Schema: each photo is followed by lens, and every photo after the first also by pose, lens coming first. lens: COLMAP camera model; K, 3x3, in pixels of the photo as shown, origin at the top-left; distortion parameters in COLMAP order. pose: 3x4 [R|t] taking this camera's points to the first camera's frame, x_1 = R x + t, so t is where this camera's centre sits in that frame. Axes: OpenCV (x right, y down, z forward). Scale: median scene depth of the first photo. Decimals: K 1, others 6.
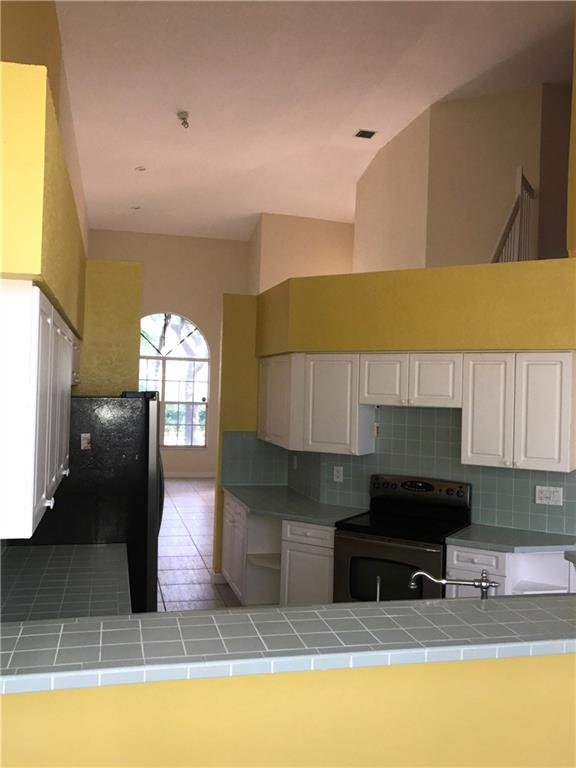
lens RADIAL K [[688.1, 0, 286.7], [0, 688.1, 381.4], [0, 0, 1]] dist [0.059858, -0.049209]
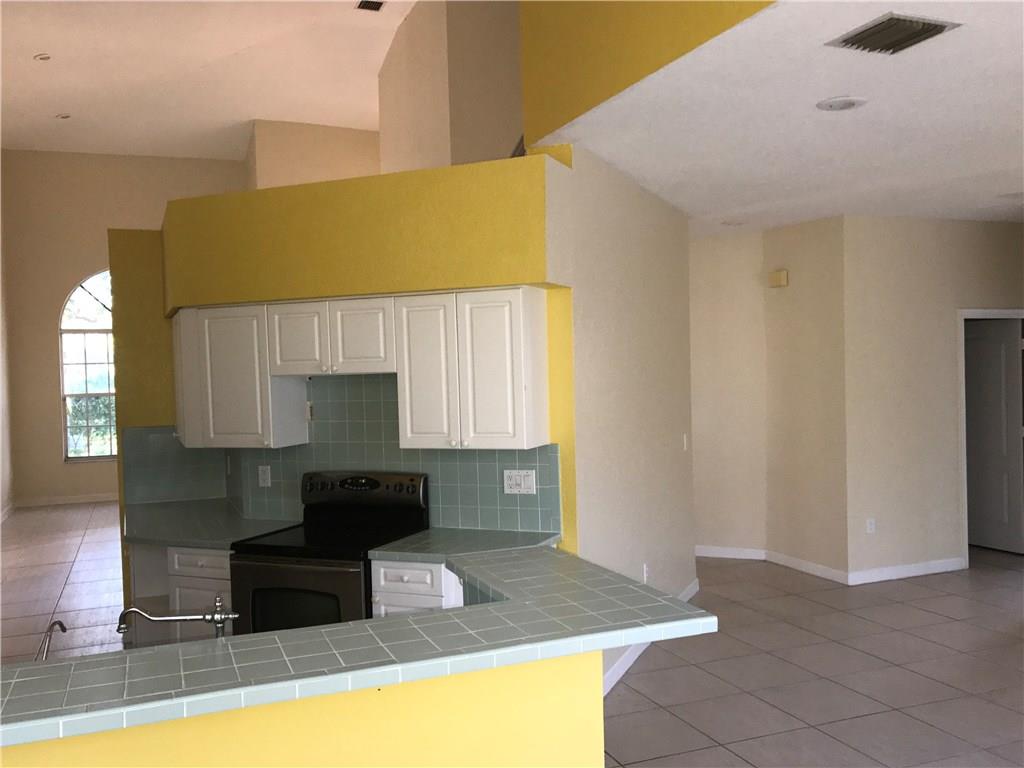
lens RADIAL K [[917.5, 0, 513.9], [0, 917.5, 387.5], [0, 0, 1]] dist [0.059858, -0.049209]
pose [[0.989404, -0.063386, 0.130623, 0.243834], [0.058388, 0.997421, 0.041743, 0.020895], [-0.132932, -0.033674, 0.990553, 0.023522]]
